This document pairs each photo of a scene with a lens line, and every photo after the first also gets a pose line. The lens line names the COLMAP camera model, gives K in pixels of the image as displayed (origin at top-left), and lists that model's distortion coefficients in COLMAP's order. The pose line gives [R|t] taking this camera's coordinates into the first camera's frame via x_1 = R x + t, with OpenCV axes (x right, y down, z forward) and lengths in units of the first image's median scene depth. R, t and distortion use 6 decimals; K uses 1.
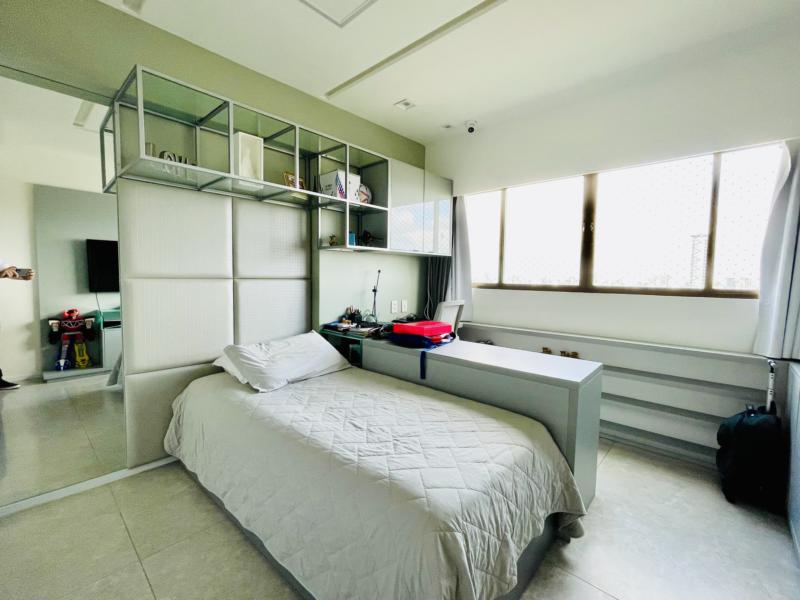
lens RADIAL K [[361.4, 0, 395.6], [0, 361.4, 296.8], [0, 0, 1]] dist [0.032219, -0.000036]
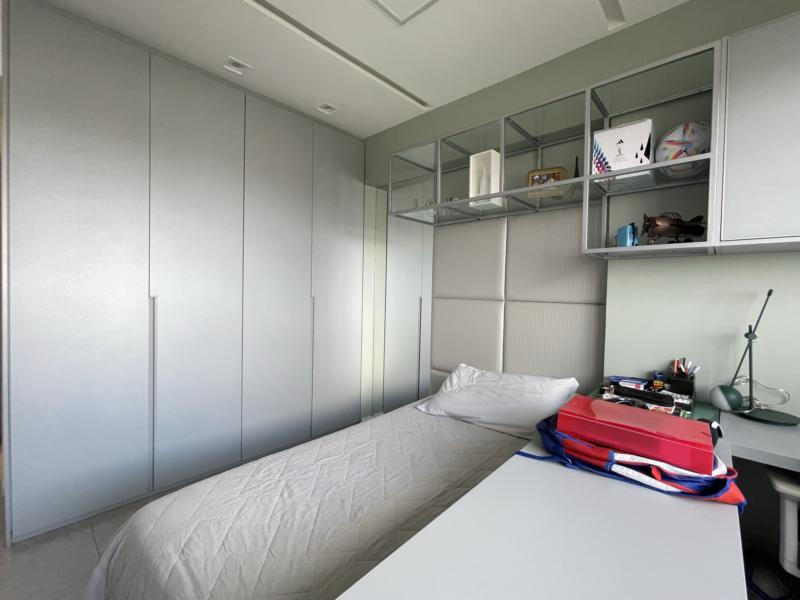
lens RADIAL K [[345.2, 0, 379.0], [0, 345.2, 298.1], [0, 0, 1]] dist [-0.000991, -0.000057]
pose [[-0.011549, 0.019872, -0.999736, 0.429368], [-0.073239, 0.997100, 0.020666, -0.044313], [0.997248, 0.073458, -0.010060, 0.624380]]
